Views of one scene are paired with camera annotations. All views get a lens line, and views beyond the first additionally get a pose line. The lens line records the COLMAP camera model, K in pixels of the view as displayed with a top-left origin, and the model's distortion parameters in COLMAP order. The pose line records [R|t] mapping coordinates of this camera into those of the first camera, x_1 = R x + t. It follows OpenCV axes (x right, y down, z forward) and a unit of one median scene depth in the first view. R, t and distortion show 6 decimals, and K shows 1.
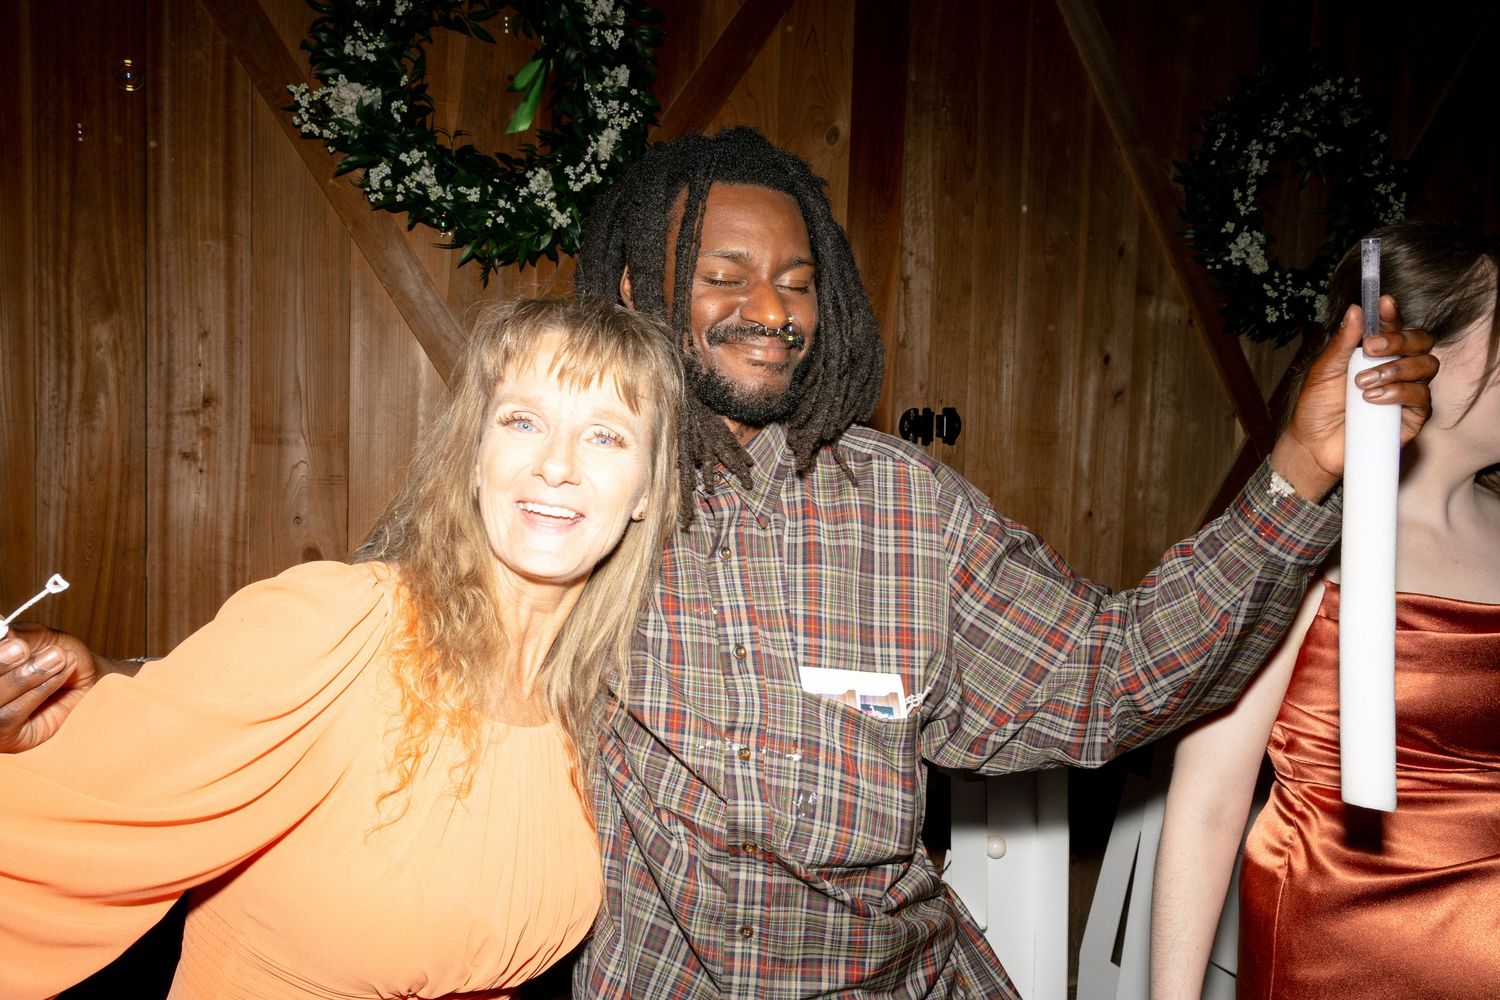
lens RADIAL K [[1200.3, 0, 750.0], [0, 1200.3, 500.0], [0, 0, 1]] dist [0.008365, 0.010218]
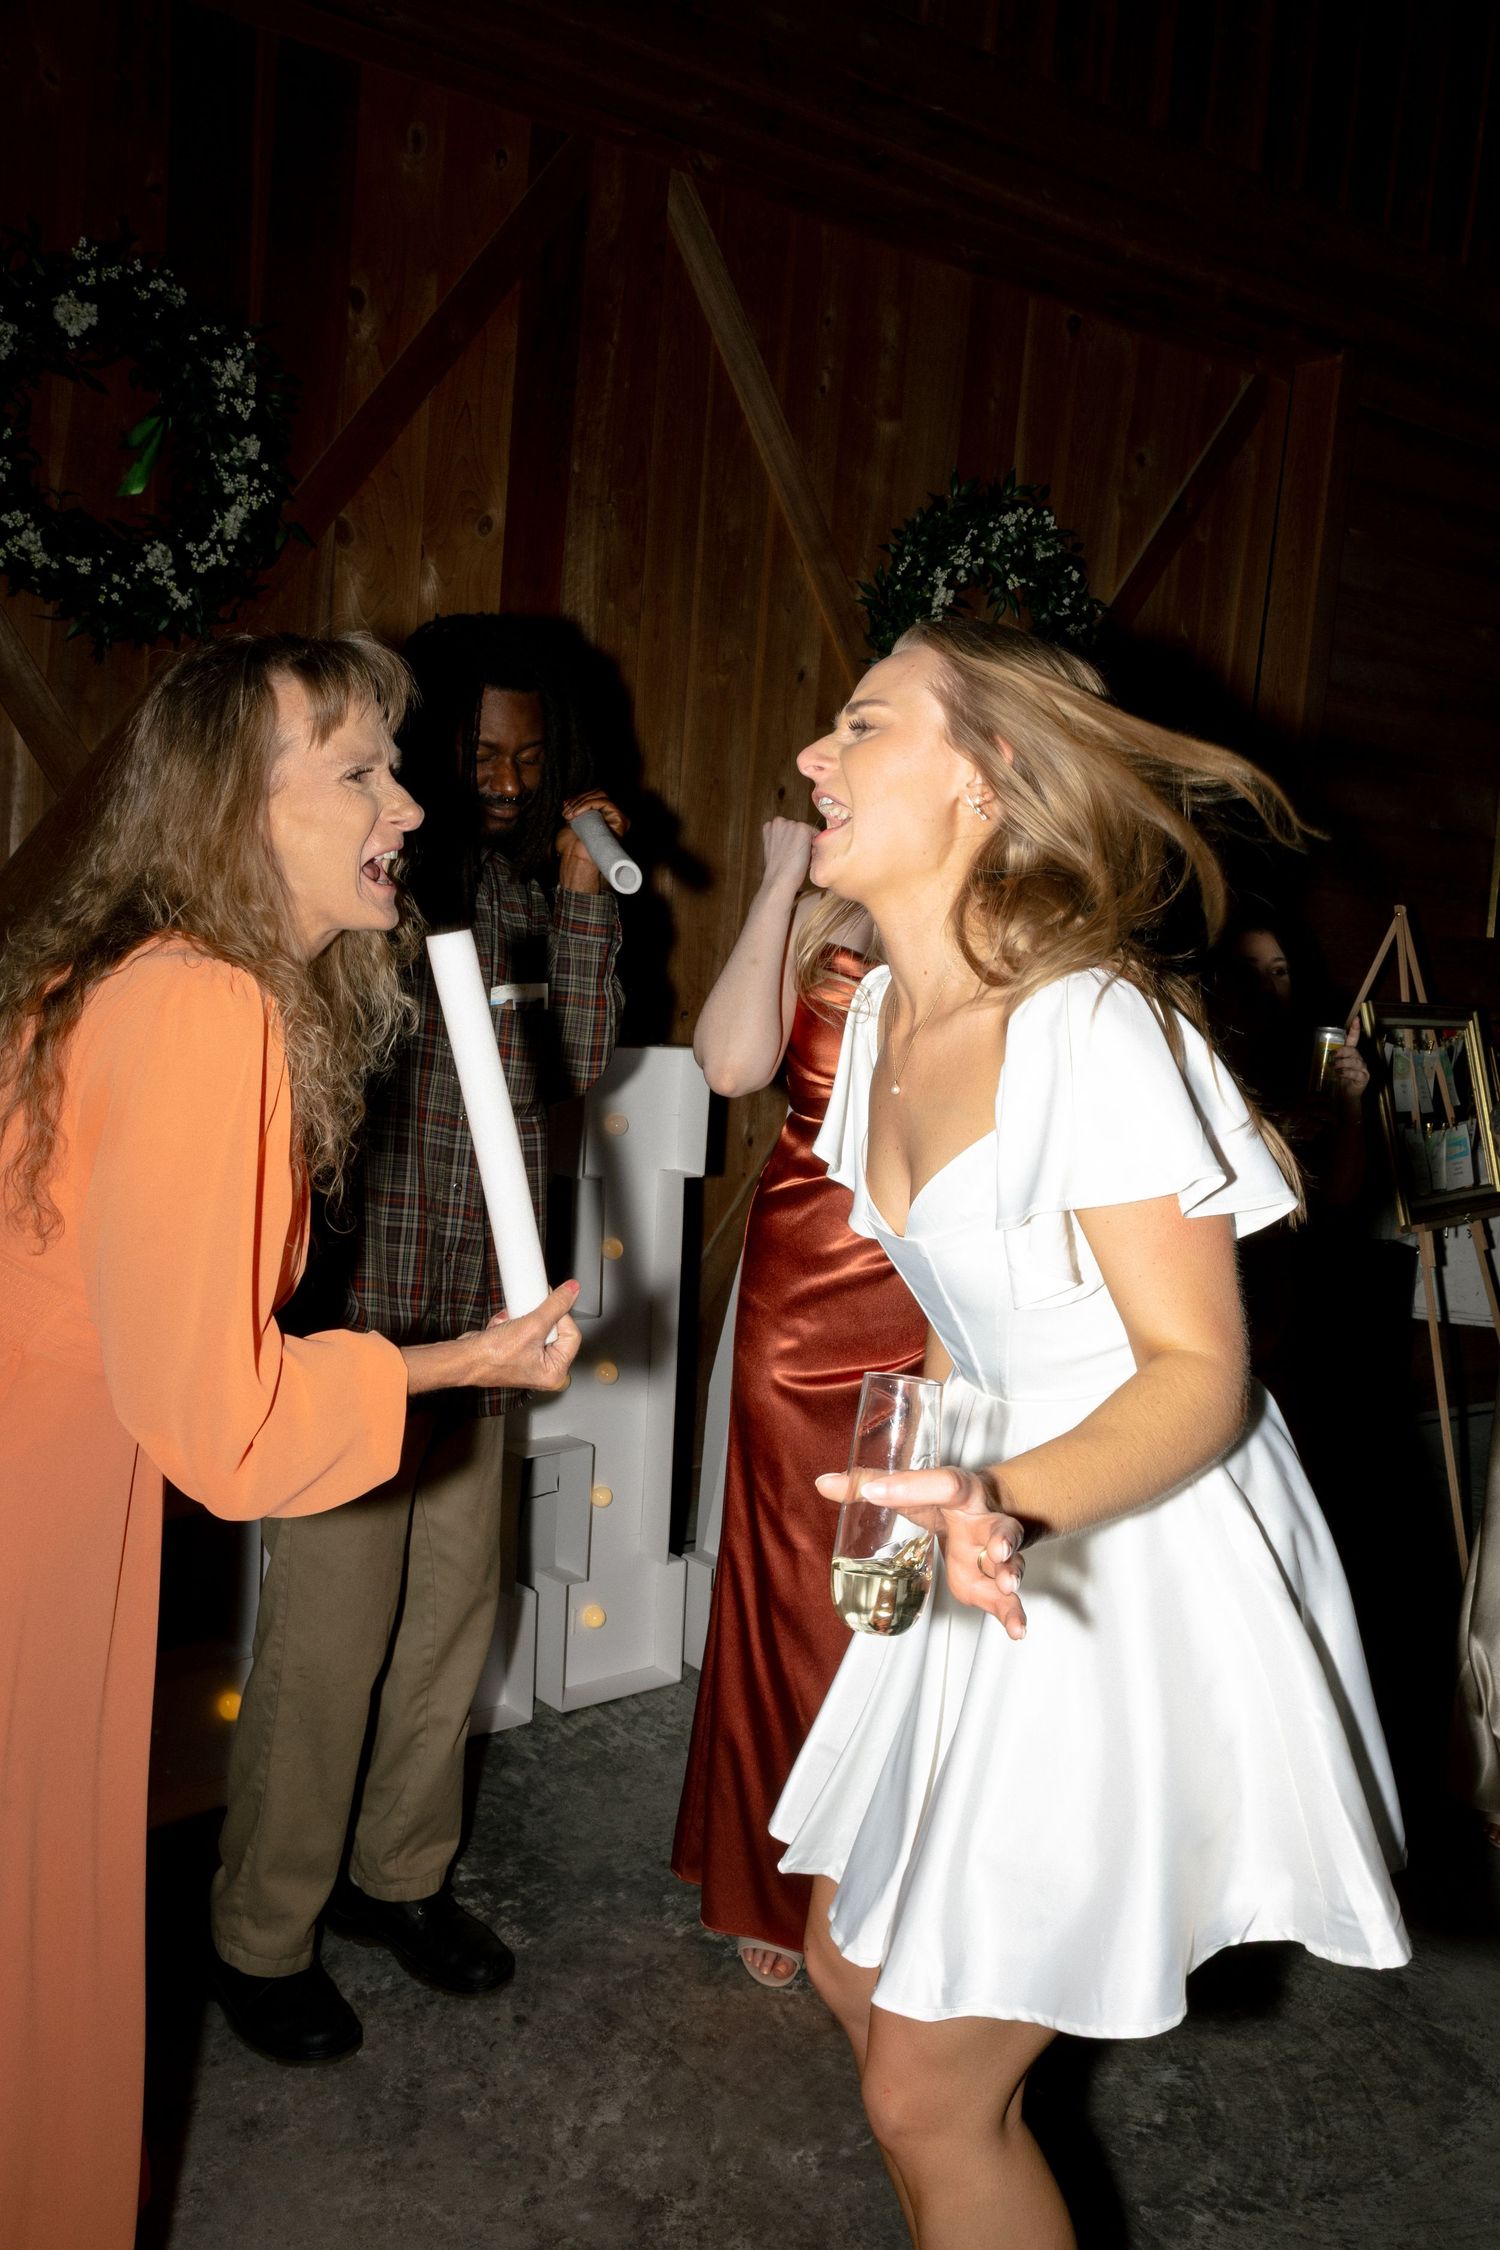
lens RADIAL K [[1800.5, 0, 750.0], [0, 1800.5, 1125.0], [0, 0, 1]] dist [0.008365, 0.010218]
pose [[0.980949, 0.027602, 0.192295, 0.014793], [-0.041200, 0.996897, 0.067077, 0.050668], [-0.189847, -0.073722, 0.979042, -0.409694]]
